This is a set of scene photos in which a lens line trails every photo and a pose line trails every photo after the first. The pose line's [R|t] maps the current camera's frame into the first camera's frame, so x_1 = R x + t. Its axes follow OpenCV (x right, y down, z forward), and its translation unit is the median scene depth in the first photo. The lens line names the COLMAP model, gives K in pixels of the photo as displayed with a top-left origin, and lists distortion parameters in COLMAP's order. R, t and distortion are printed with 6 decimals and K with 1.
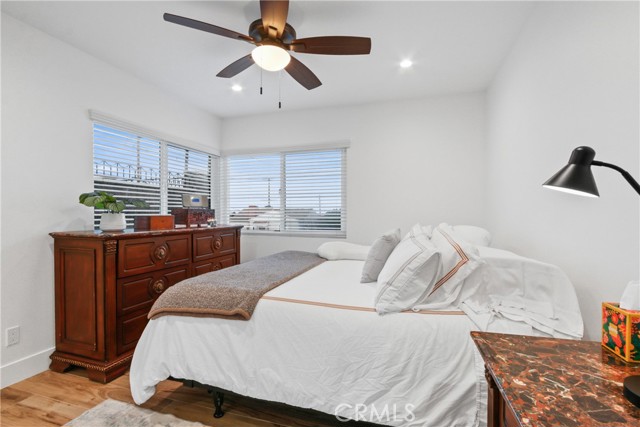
lens RADIAL K [[305.4, 0, 320.0], [0, 305.4, 213.5], [0, 0, 1]] dist [-0.001945, -0.000041]
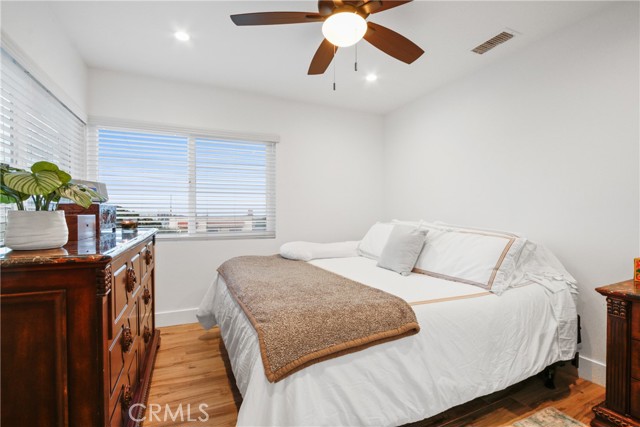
lens RADIAL K [[288.9, 0, 320.0], [0, 288.9, 213.5], [0, 0, 1]] dist [-0.016313, 0.000169]
pose [[0.747354, -0.005108, 0.664407, -0.922608], [0.002067, 0.999983, 0.005363, 0.002201], [-0.664423, -0.002634, 0.747352, 0.536695]]
